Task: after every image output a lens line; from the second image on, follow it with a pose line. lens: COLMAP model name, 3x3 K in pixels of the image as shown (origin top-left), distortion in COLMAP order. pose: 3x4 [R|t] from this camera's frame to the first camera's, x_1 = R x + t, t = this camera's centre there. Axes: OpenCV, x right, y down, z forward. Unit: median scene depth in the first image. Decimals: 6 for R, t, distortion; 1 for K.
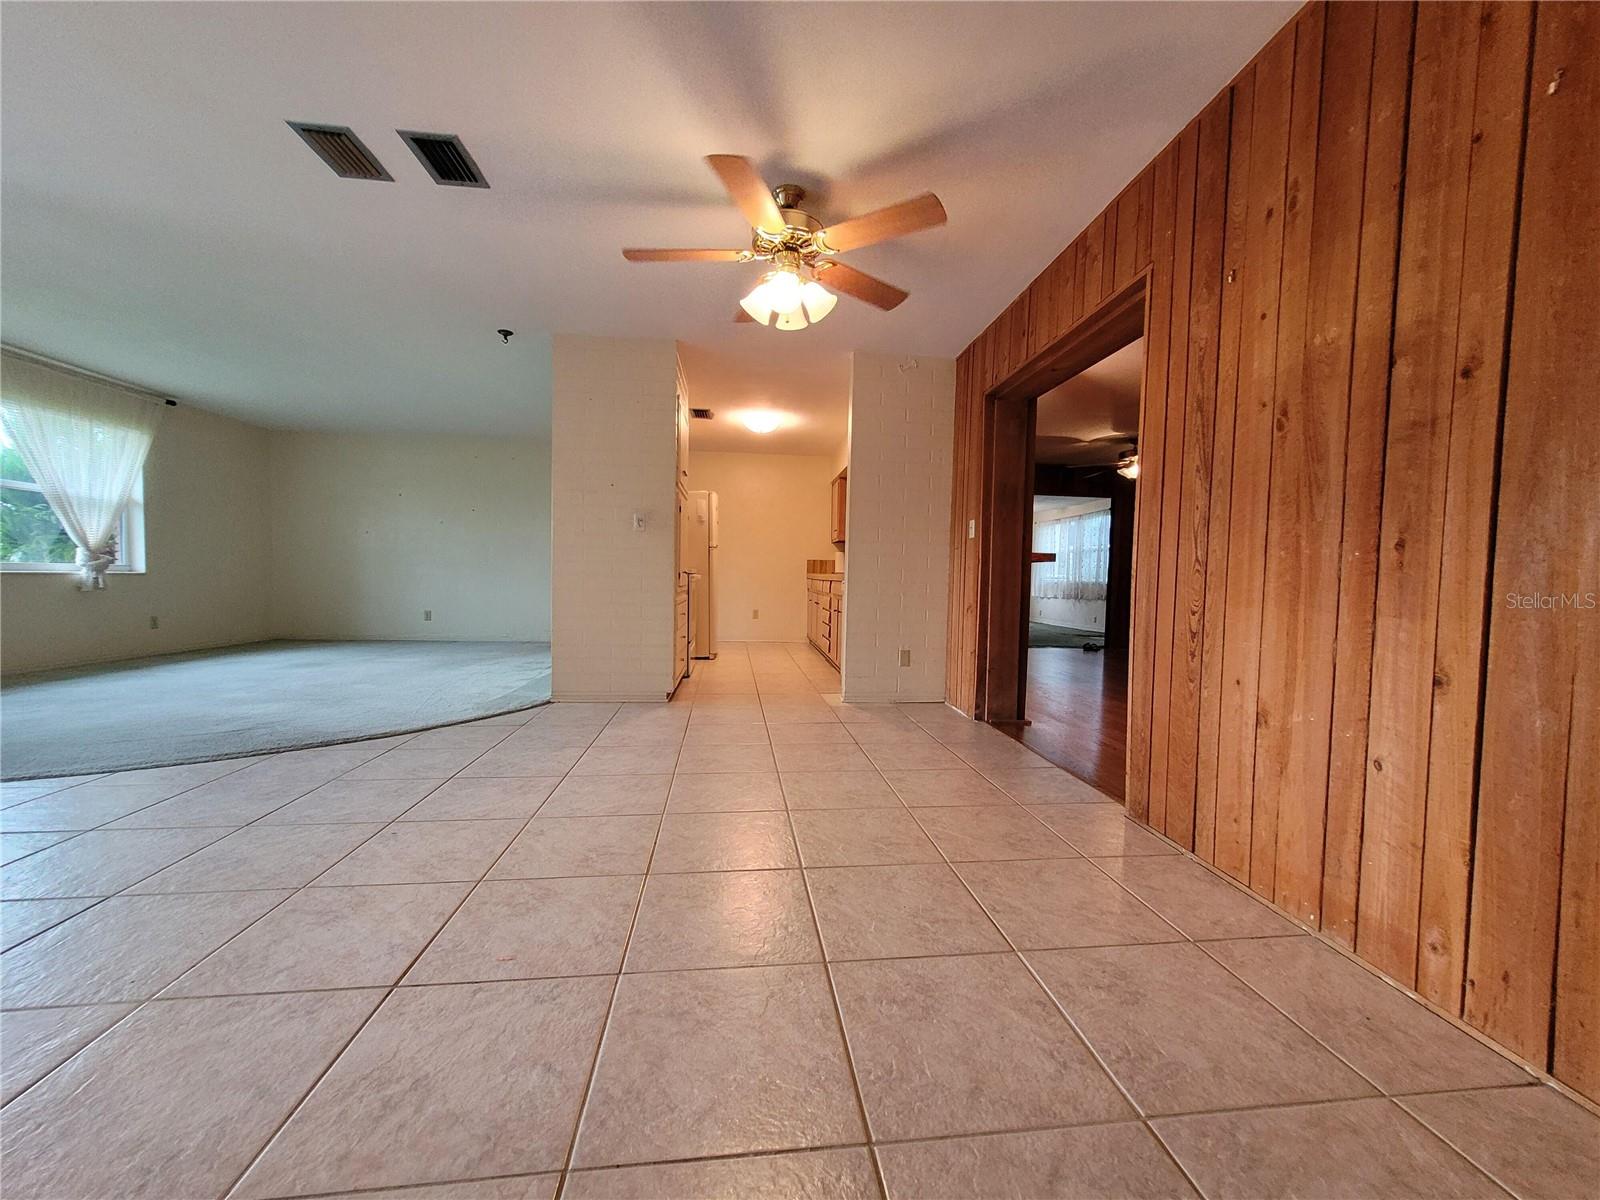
lens RADIAL K [[619.9, 0, 800.0], [0, 619.9, 600.0], [0, 0, 1]] dist [0.001481, 0.000045]
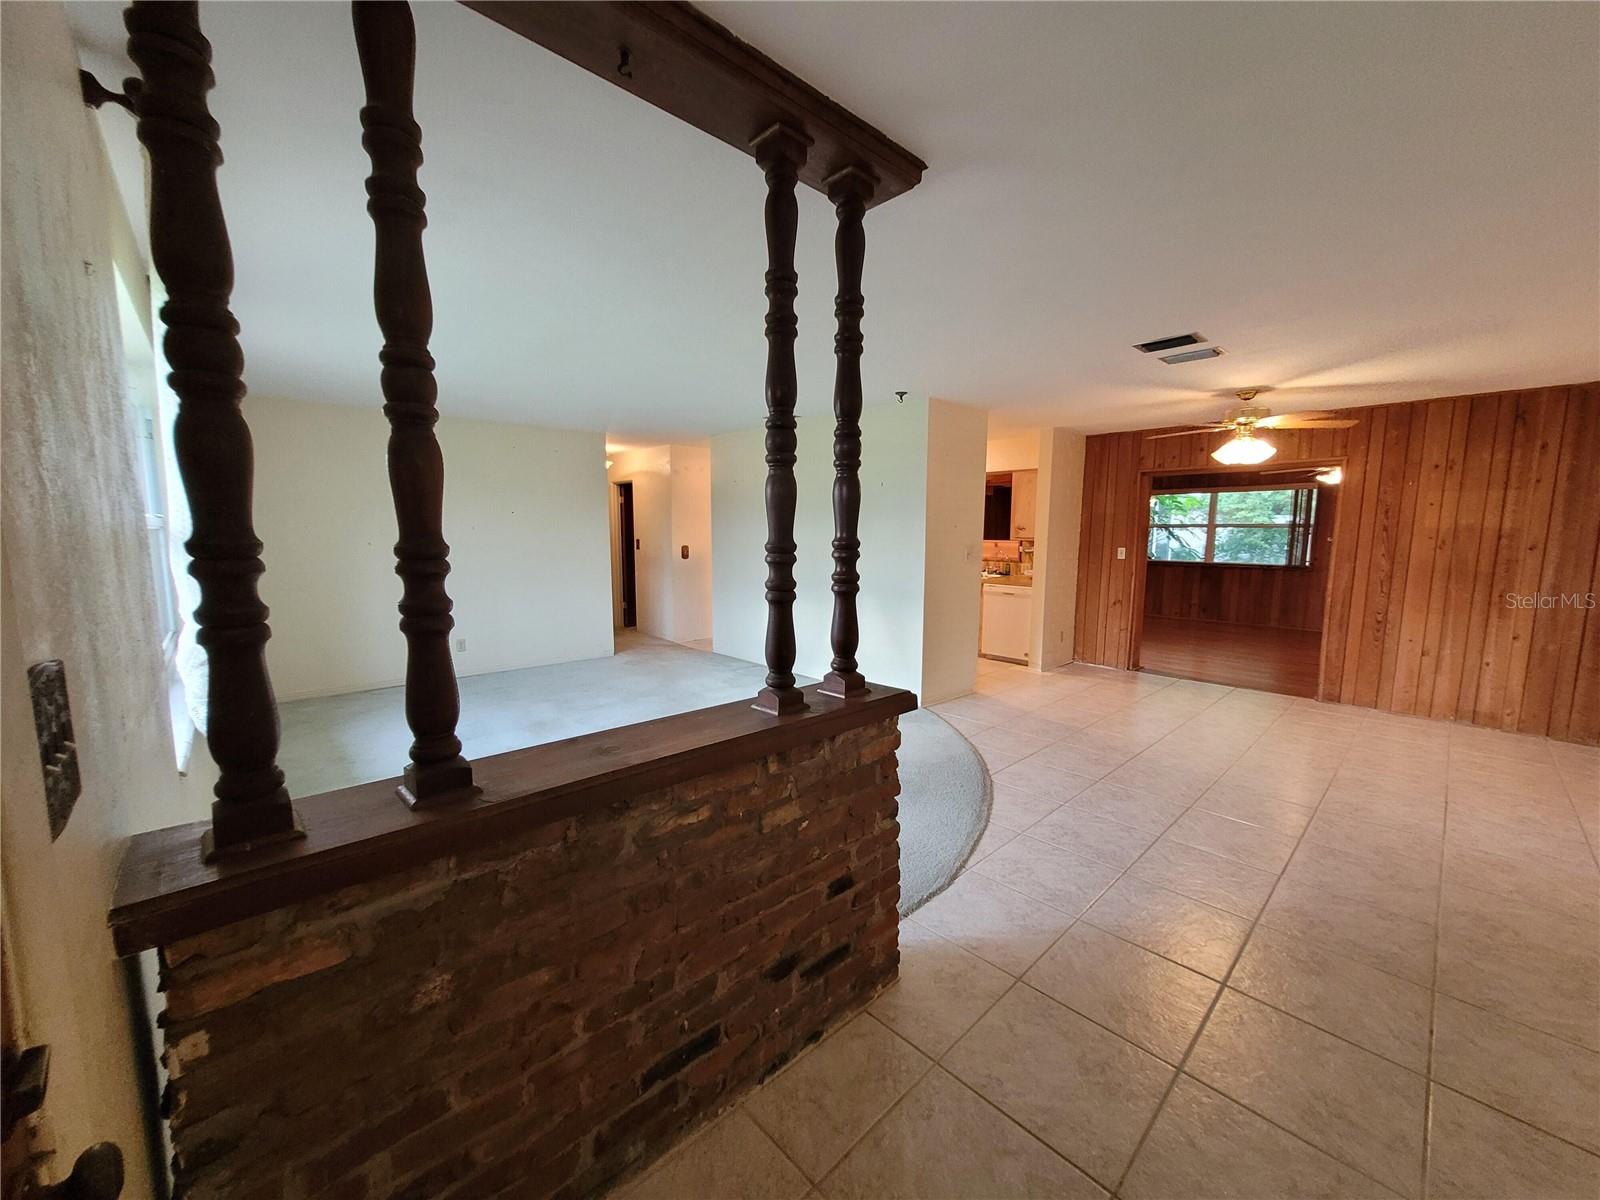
lens RADIAL K [[619.9, 0, 800.0], [0, 619.9, 600.0], [0, 0, 1]] dist [0.001481, 0.000045]
pose [[0.809206, -0.081788, 0.581804, -1.325176], [0.034920, 0.995208, 0.091334, -0.168528], [-0.586486, -0.053592, 0.808184, 0.181036]]
